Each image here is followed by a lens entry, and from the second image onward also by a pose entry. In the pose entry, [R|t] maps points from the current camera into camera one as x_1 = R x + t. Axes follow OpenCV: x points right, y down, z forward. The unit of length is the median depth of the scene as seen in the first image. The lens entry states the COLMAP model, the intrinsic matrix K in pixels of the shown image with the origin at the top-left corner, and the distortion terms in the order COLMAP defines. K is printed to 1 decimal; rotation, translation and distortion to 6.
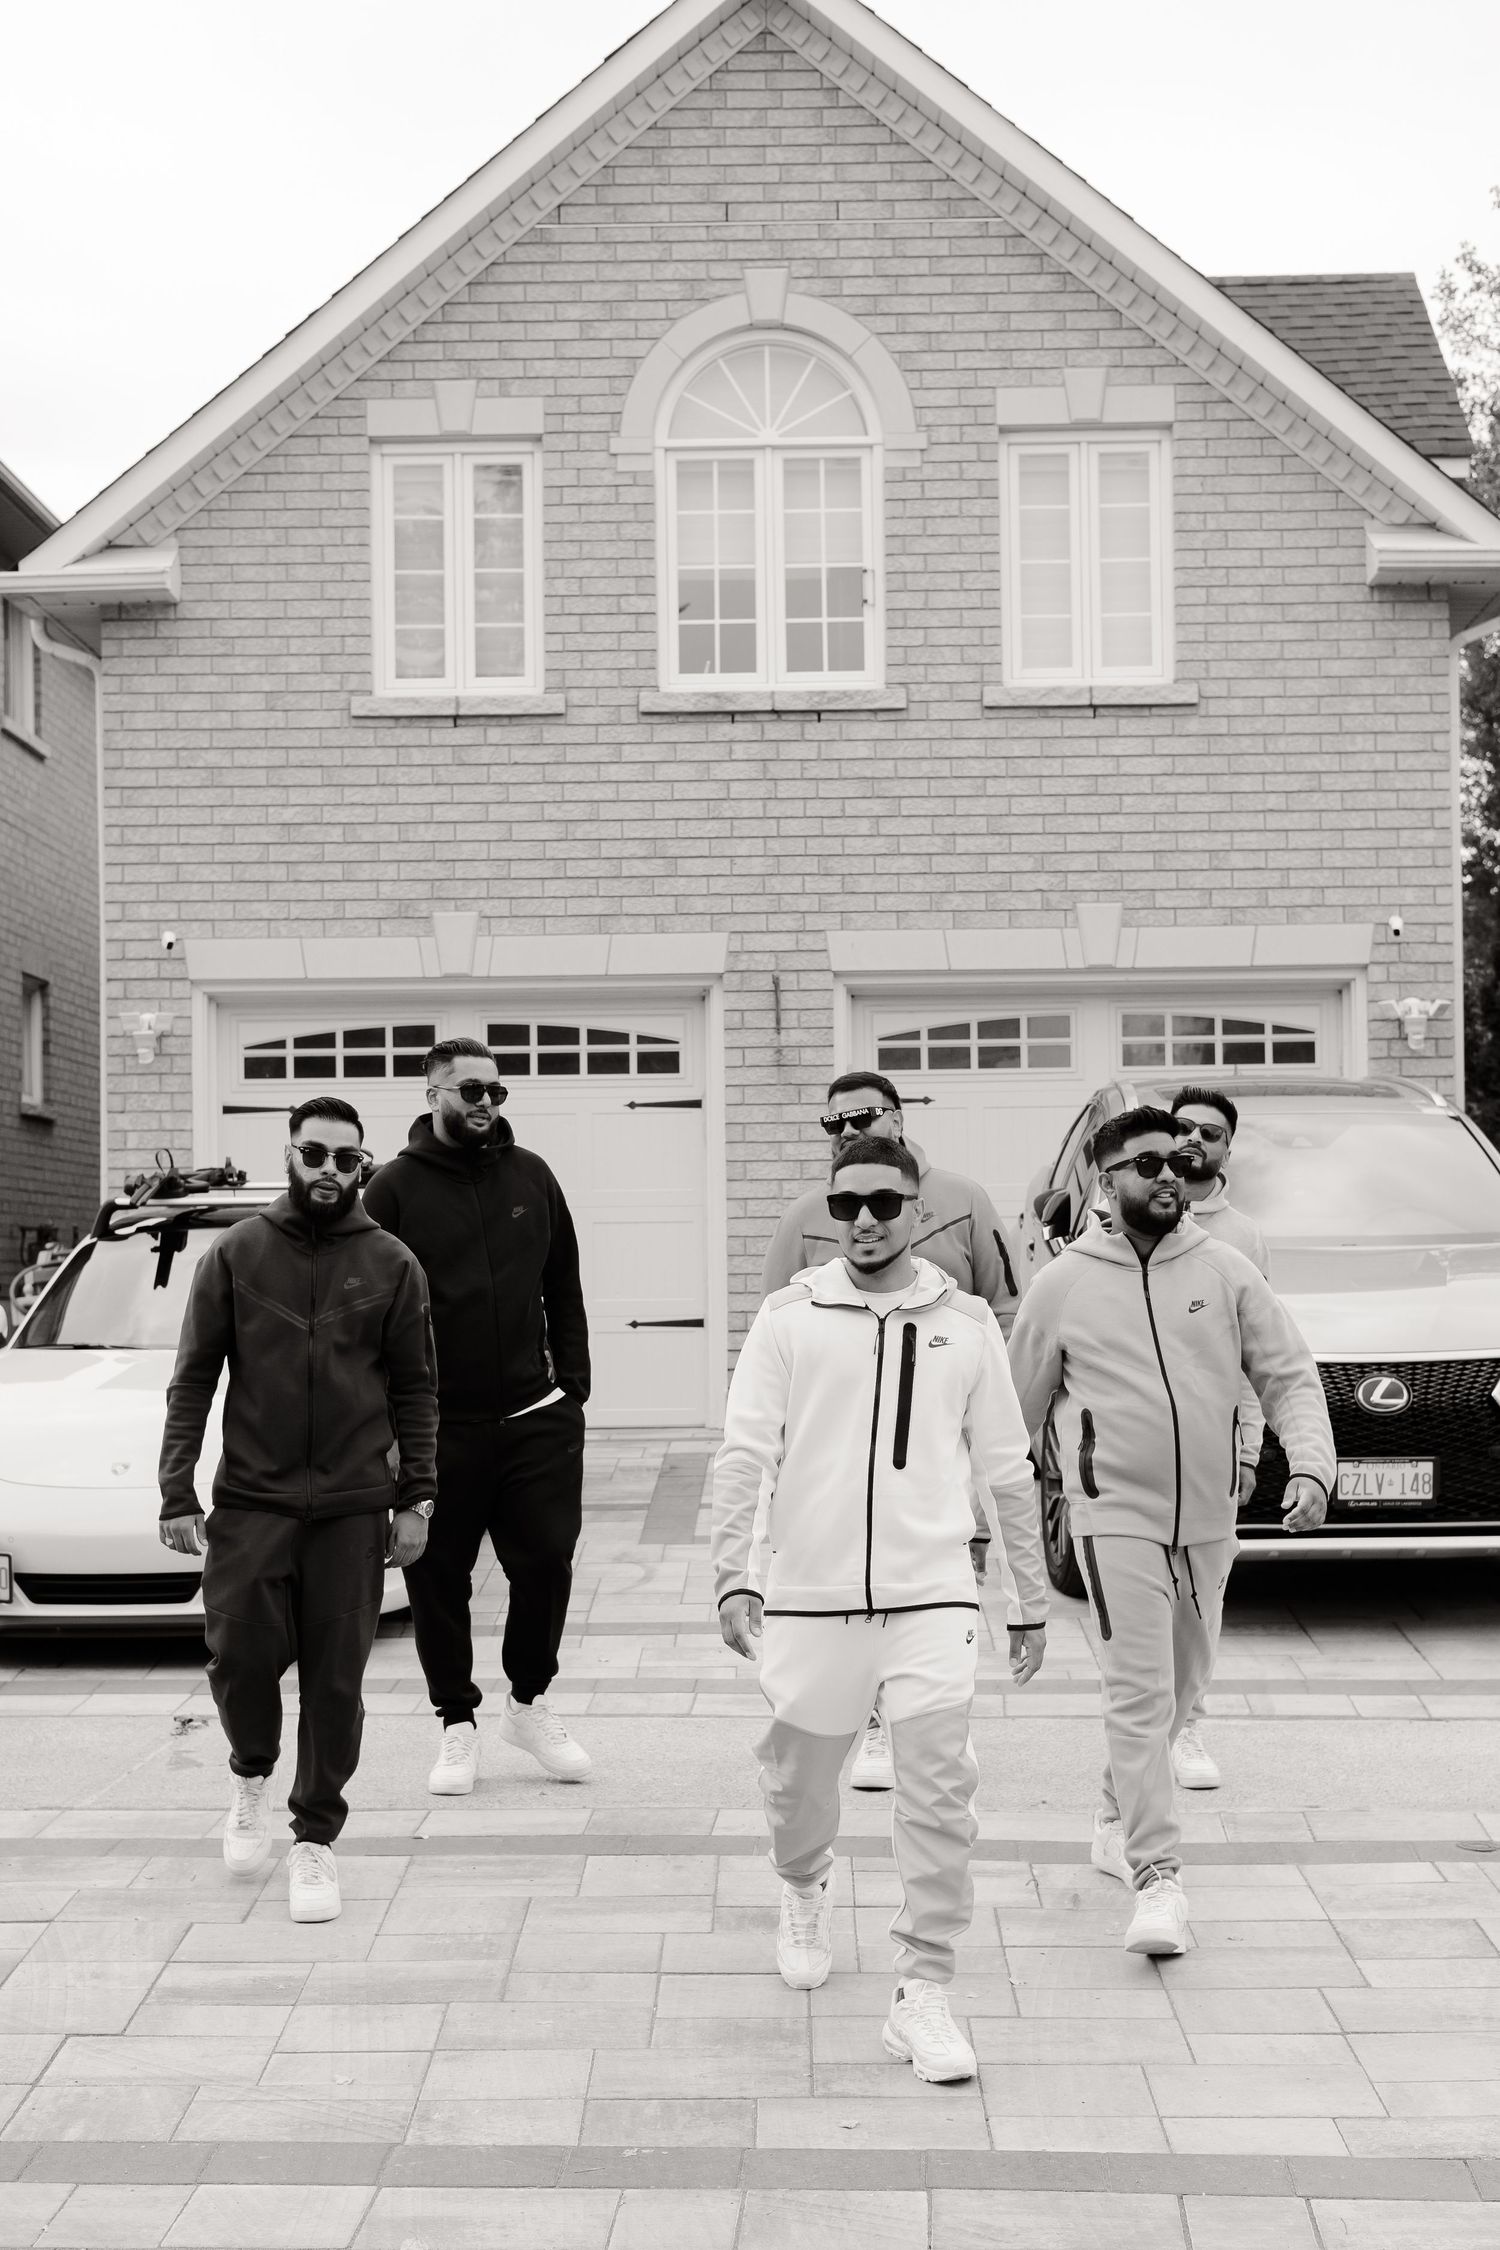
lens RADIAL K [[3246.8, 0, 756.5], [0, 3246.8, 1179.2], [0, 0, 1]] dist [0.017047, 0.011296]
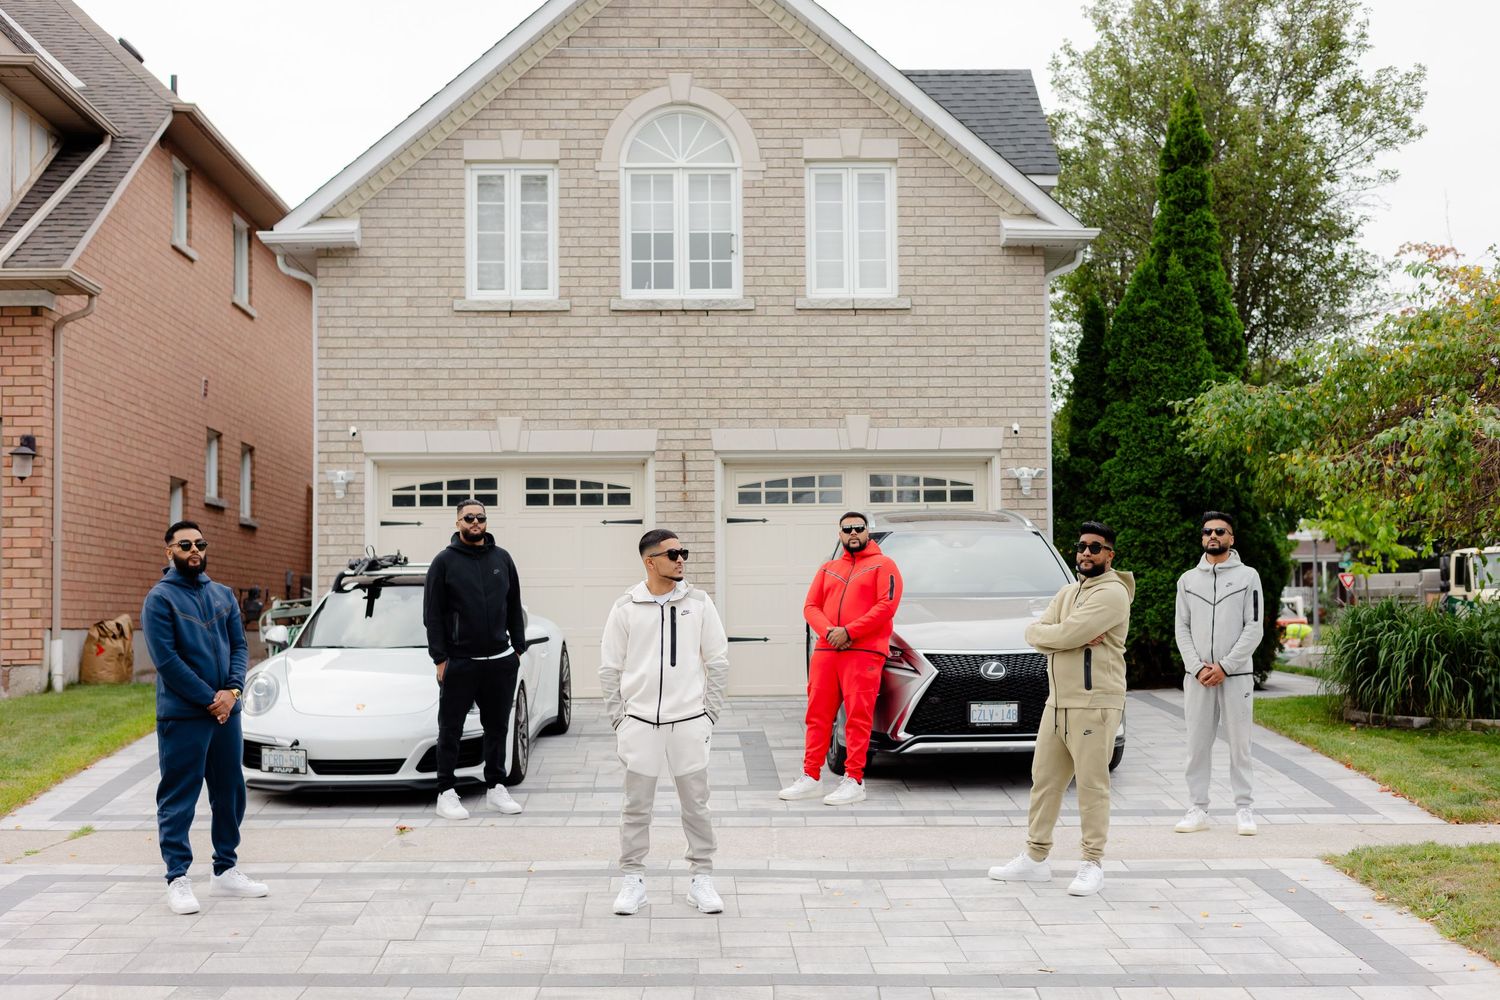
lens RADIAL K [[2164.5, 0, 758.8], [0, 2164.5, 482.4], [0, 0, 1]] dist [0.017047, 0.011296]
pose [[0.998517, 0.006288, 0.054083, -0.017662], [-0.004225, 0.999263, -0.038164, 0.001127], [-0.054283, 0.037878, 0.997807, -0.231084]]
